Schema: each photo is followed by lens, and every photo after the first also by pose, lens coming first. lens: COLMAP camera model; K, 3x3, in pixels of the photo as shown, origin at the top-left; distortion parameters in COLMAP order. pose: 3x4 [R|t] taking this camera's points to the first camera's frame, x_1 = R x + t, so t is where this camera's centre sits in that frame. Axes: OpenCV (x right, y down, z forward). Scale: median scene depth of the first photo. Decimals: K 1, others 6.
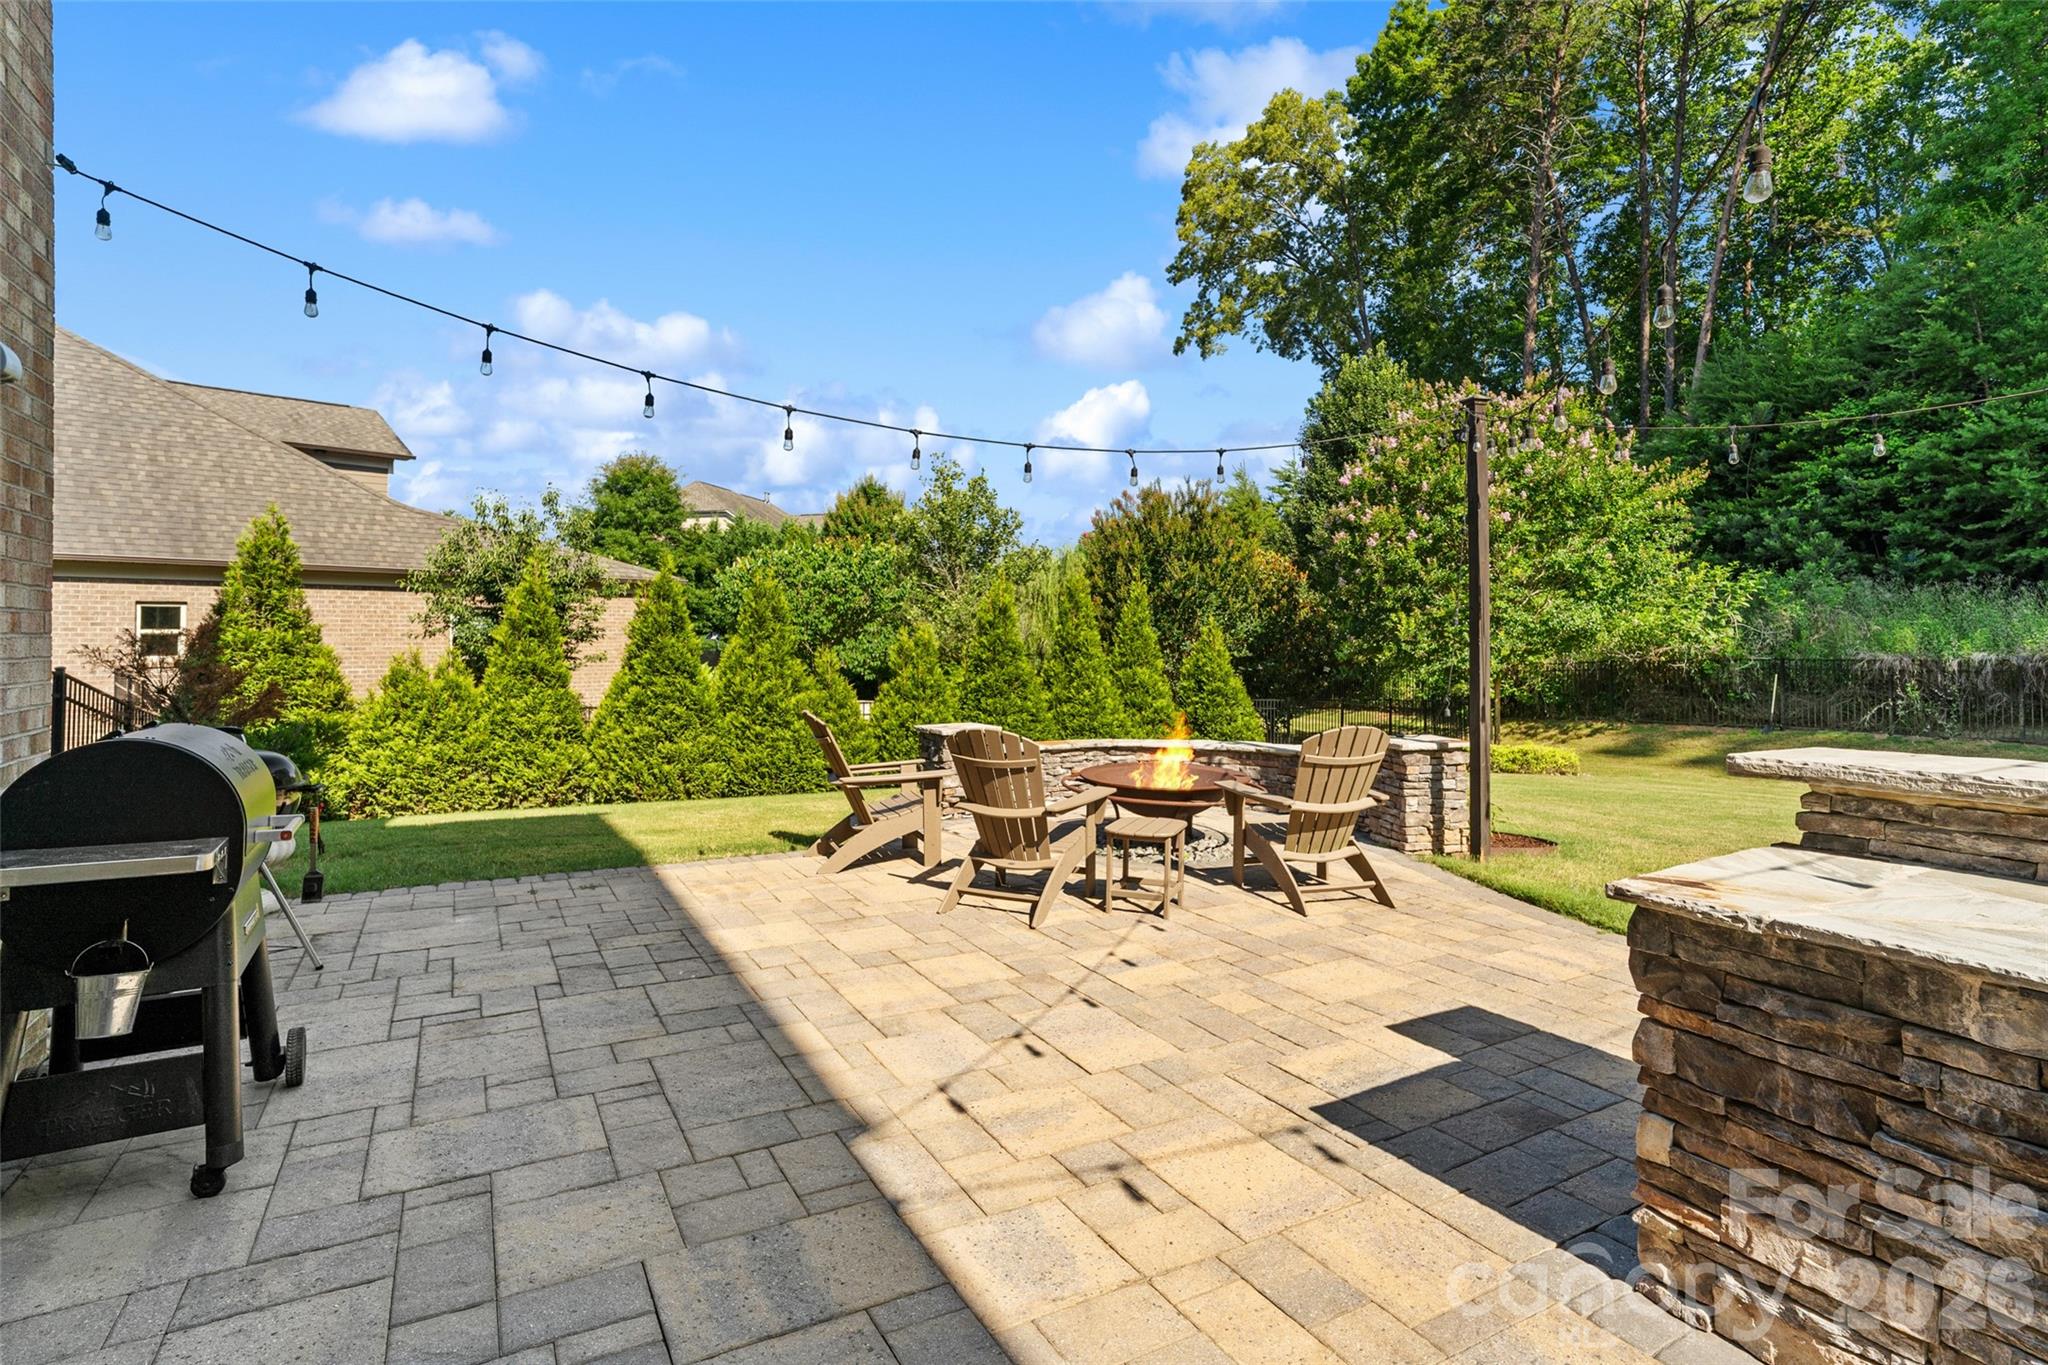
lens RADIAL K [[1007.5, 0, 1010.6], [0, 1007.5, 681.1], [0, 0, 1]] dist [-0.003028, -0.000205]
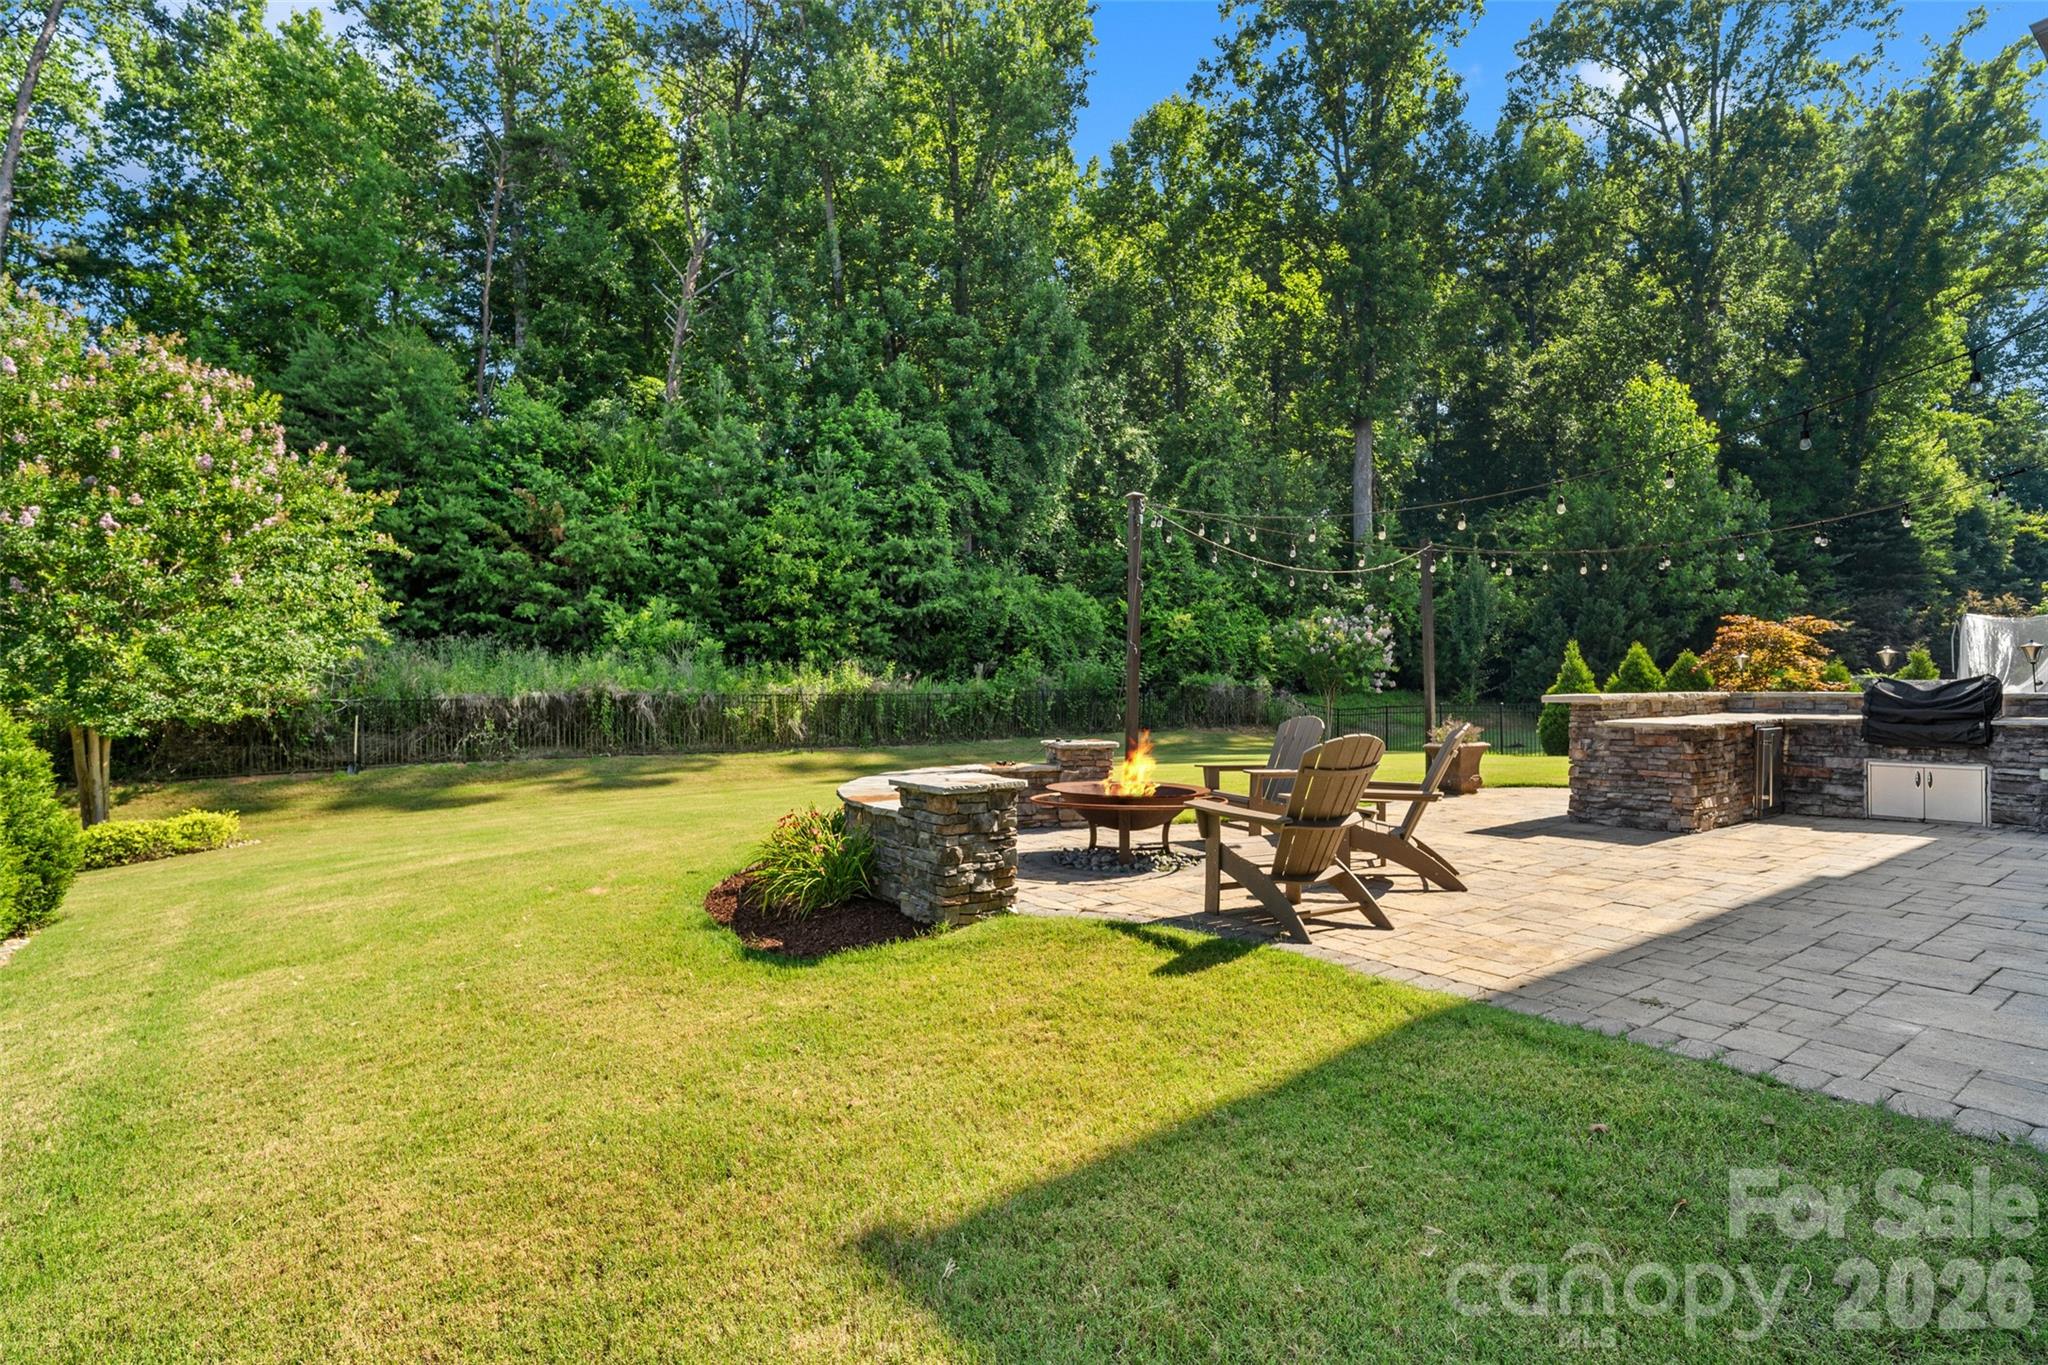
lens RADIAL K [[967.5, 0, 1023.3], [0, 967.5, 693.7], [0, 0, 1]] dist [-0.019102, 0.011961]
pose [[-0.115955, -0.005760, 0.993238, -2.099463], [0.047577, 0.998803, 0.011346, -0.055510], [-0.992114, 0.048571, -0.115542, 3.083866]]
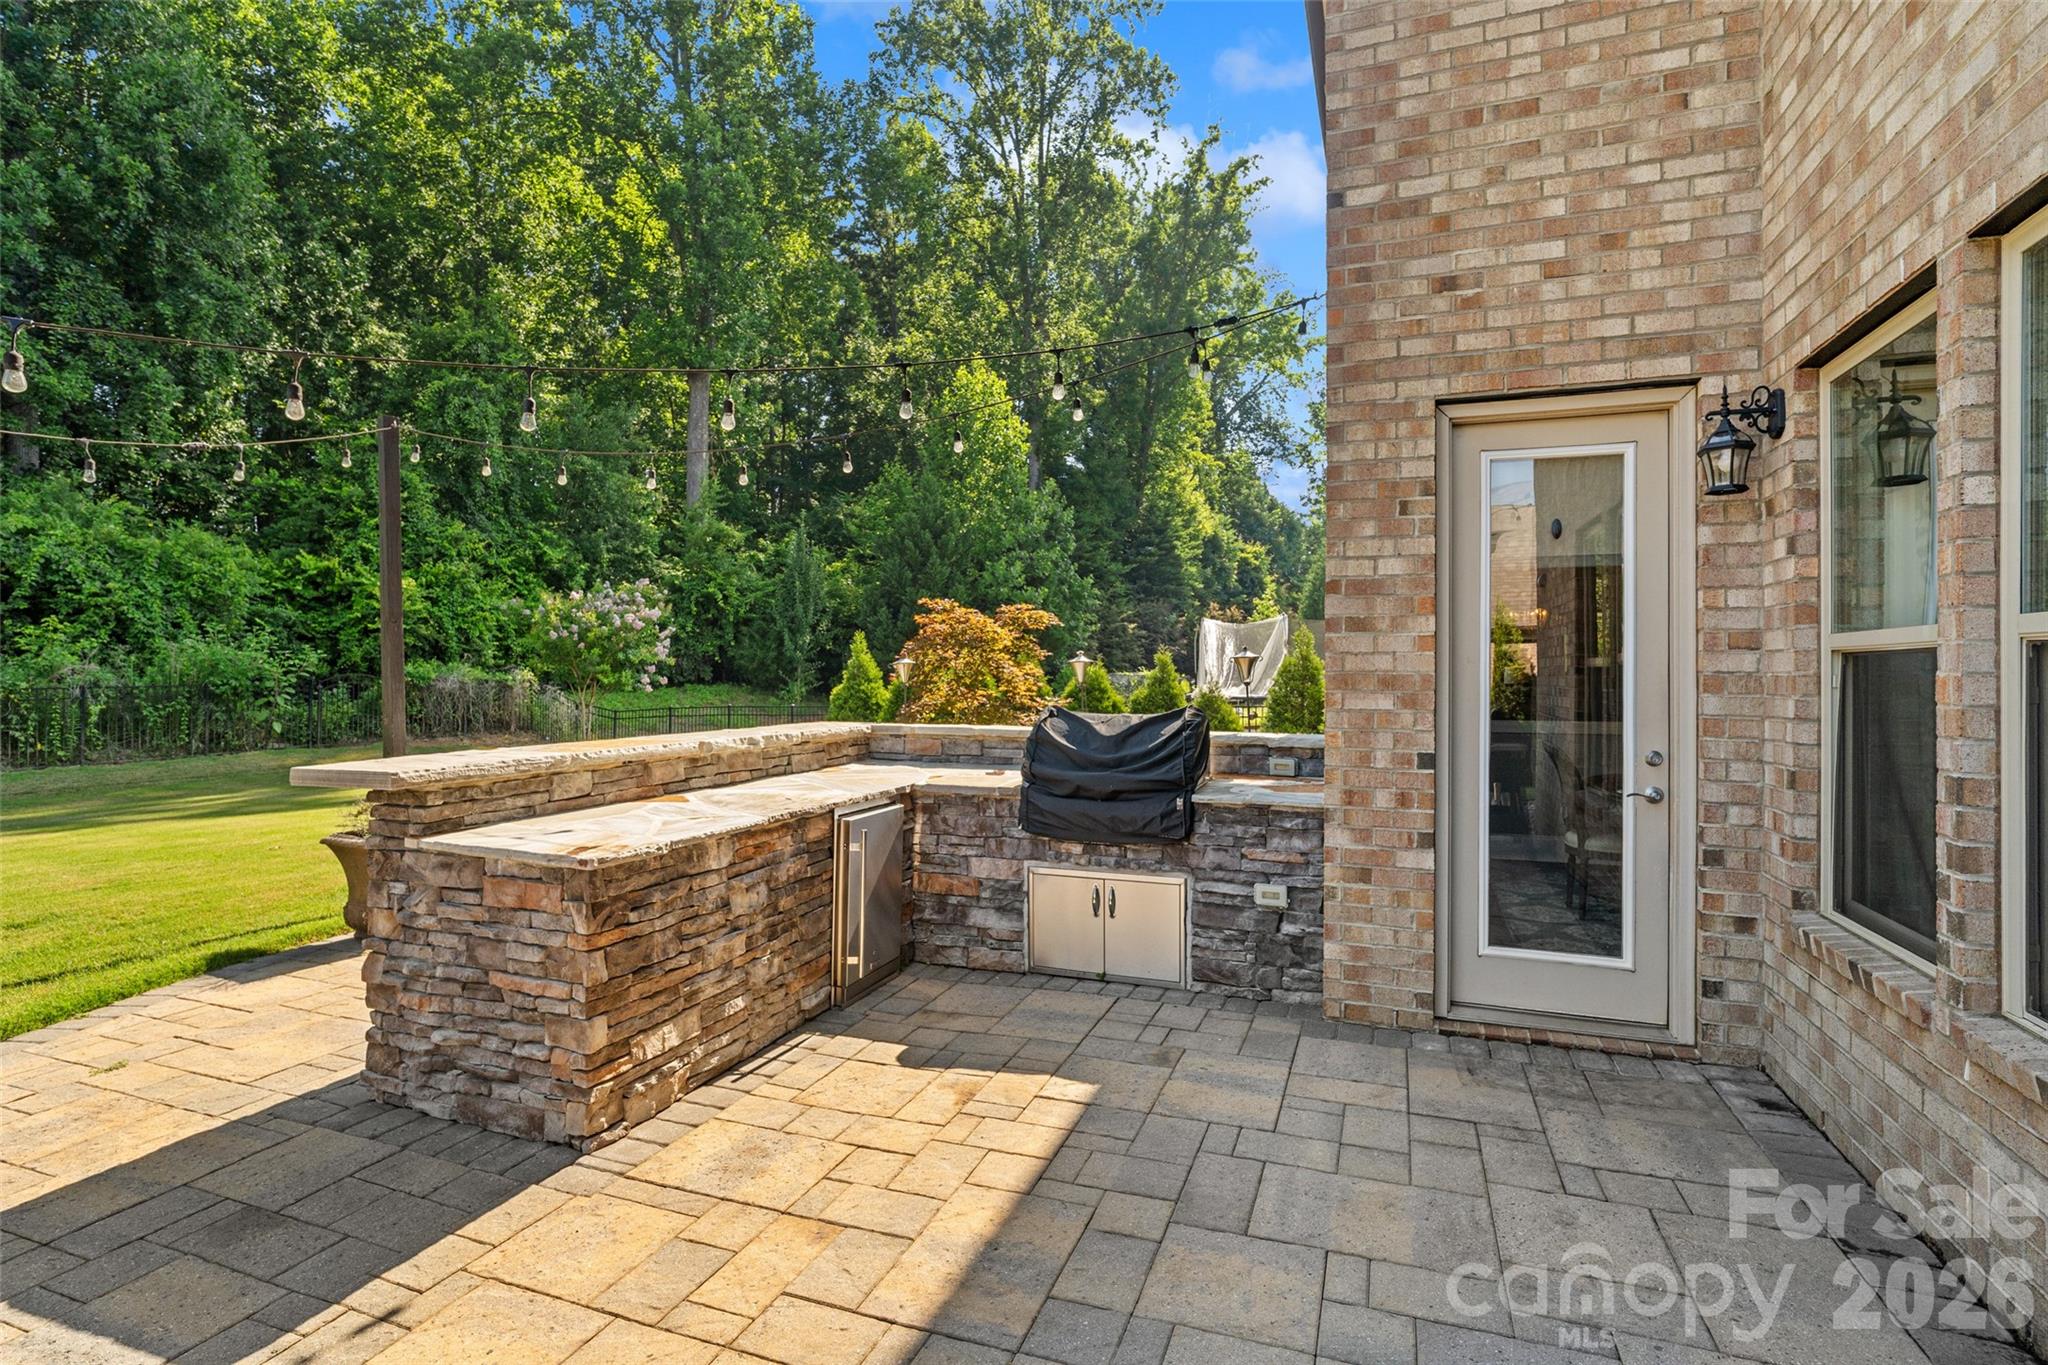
lens RADIAL K [[979.2, 0, 1016.5], [0, 979.2, 673.7], [0, 0, 1]] dist [-0.006229, 0.000312]
pose [[-0.639440, -0.003088, 0.768834, -0.607985], [0.027611, 0.999255, 0.026978, -0.051499], [-0.768345, 0.038479, -0.638879, 1.094125]]
